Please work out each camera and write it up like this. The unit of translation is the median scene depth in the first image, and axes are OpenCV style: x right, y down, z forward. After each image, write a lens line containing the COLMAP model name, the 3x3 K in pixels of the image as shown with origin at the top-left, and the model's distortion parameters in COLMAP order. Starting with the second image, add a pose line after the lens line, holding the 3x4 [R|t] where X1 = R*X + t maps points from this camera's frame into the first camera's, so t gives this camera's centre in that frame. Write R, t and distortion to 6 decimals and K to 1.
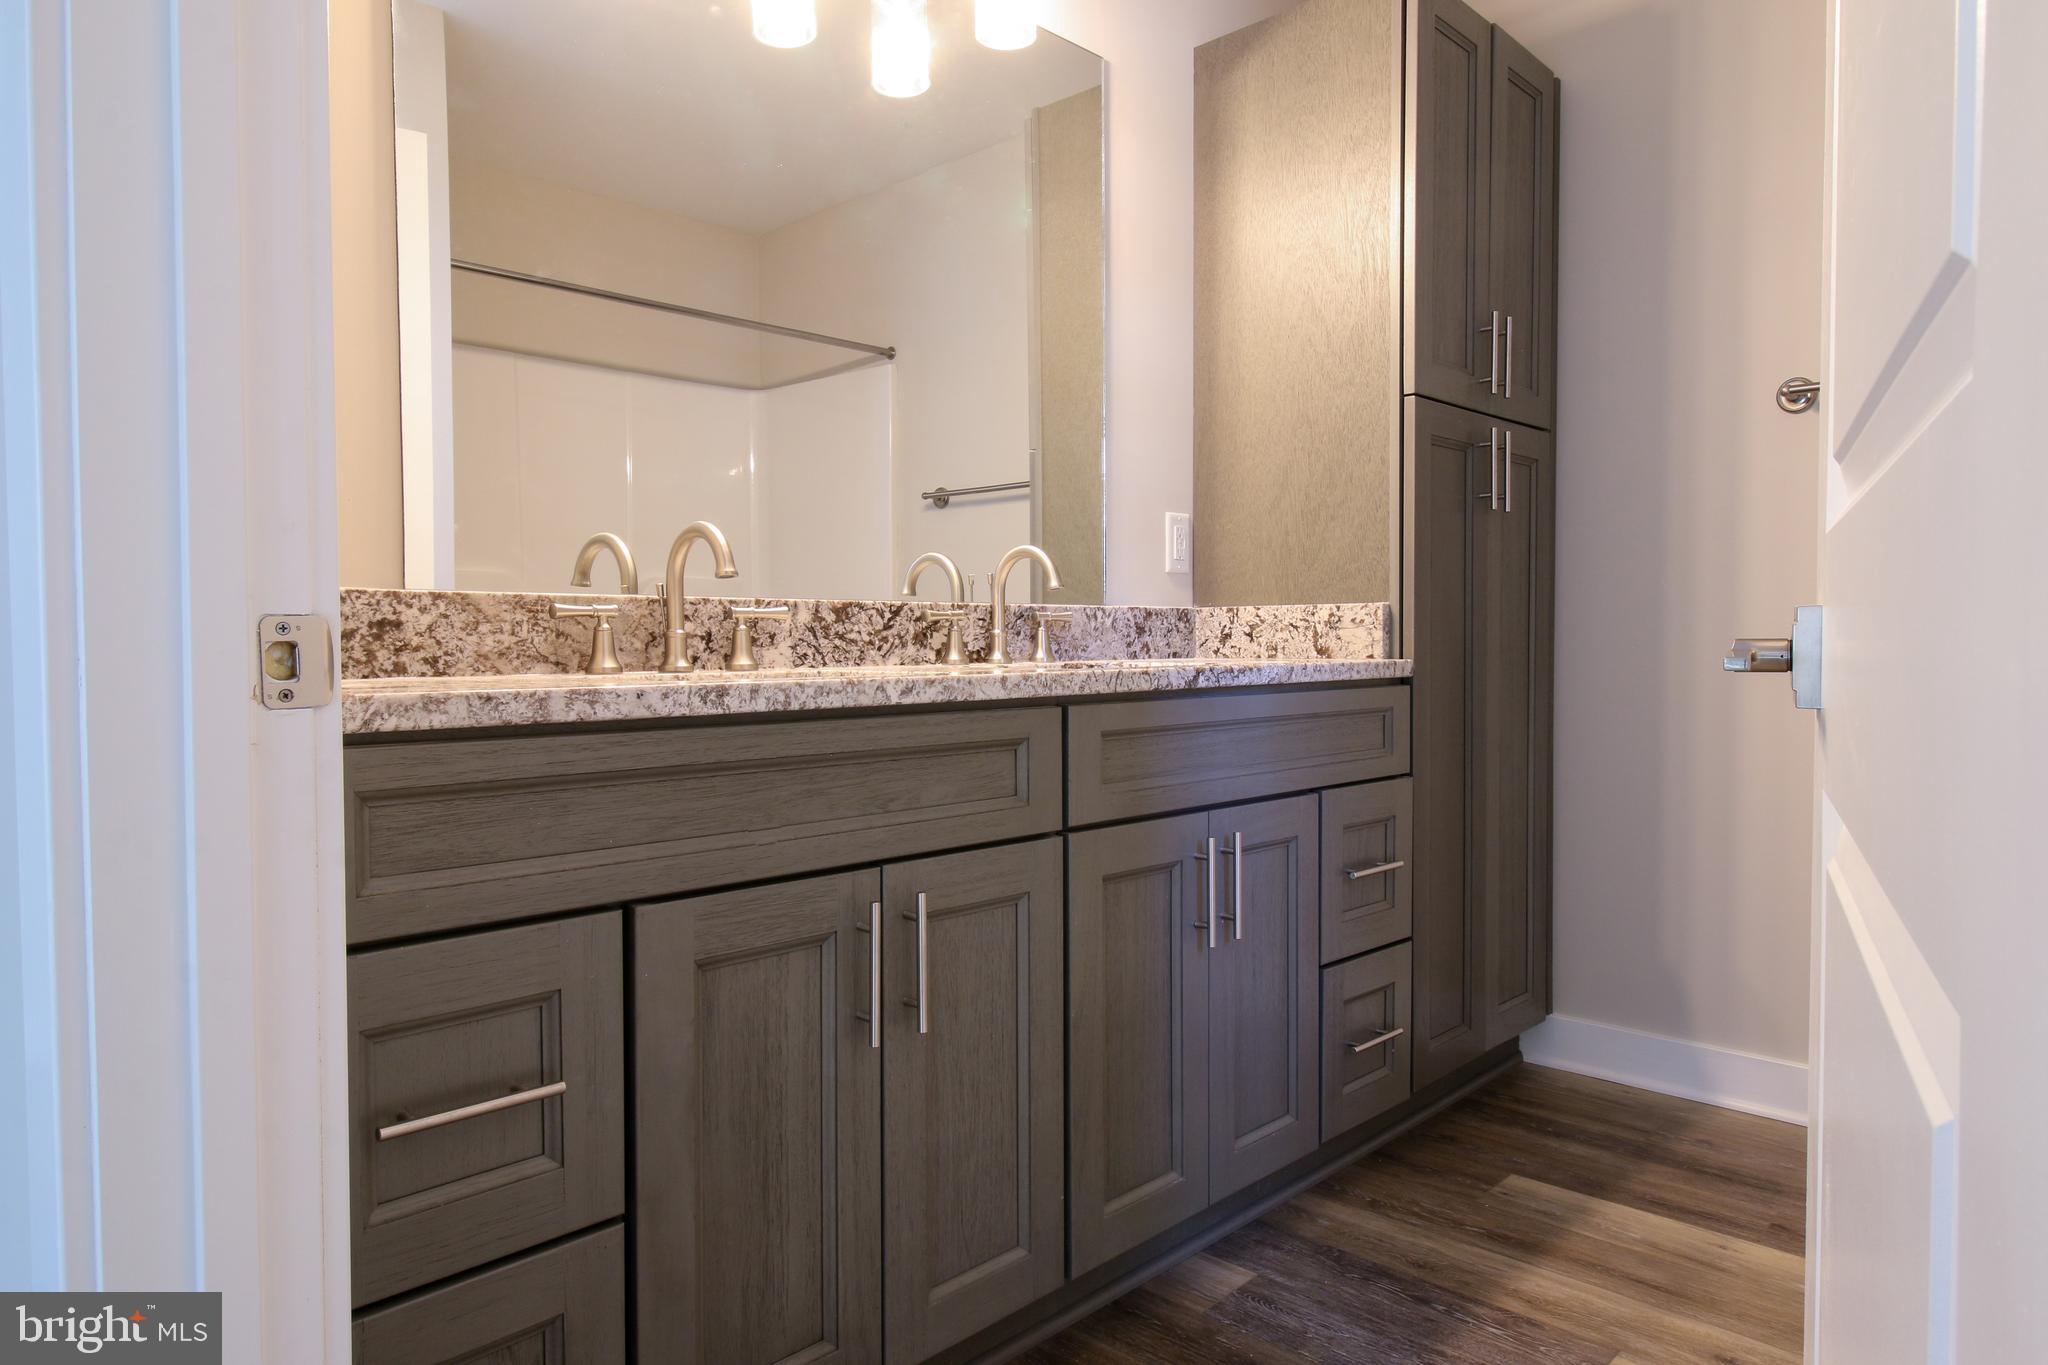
lens RADIAL K [[1293.5, 0, 1024.0], [0, 1293.5, 682.5], [0, 0, 1]] dist [-0.001015, -0.000350]
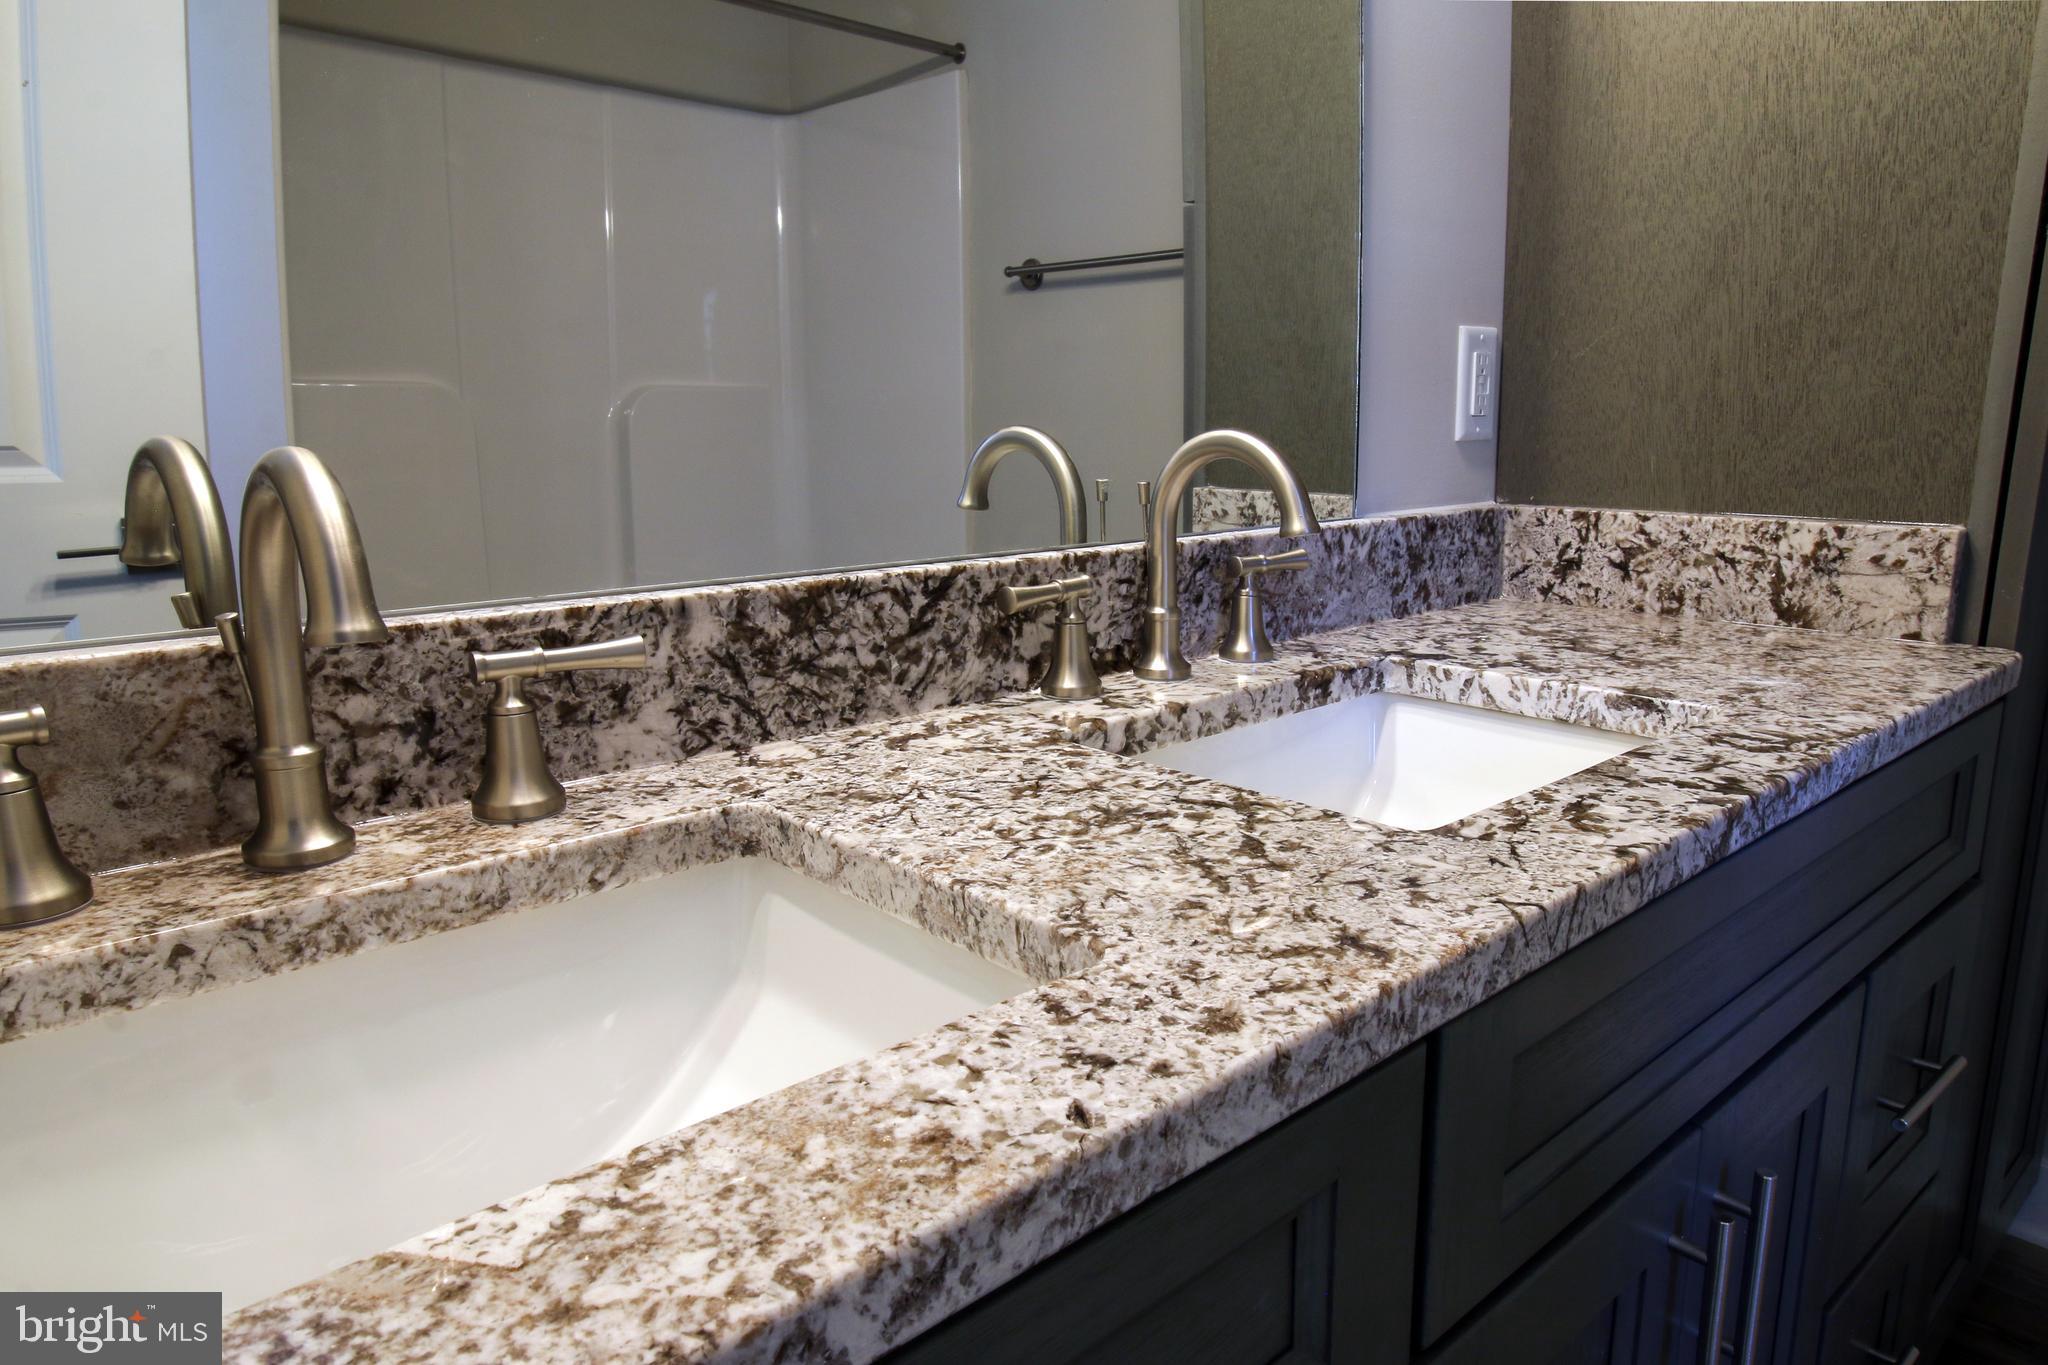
lens RADIAL K [[1329.1, 0, 1060.1], [0, 1329.1, 642.4], [0, 0, 1]] dist [0.028932, -0.001966]
pose [[0.999075, 0.009568, -0.041920, -0.035278], [-0.003672, 0.990353, 0.138516, -0.091245], [0.042841, -0.138234, 0.989473, 0.504561]]
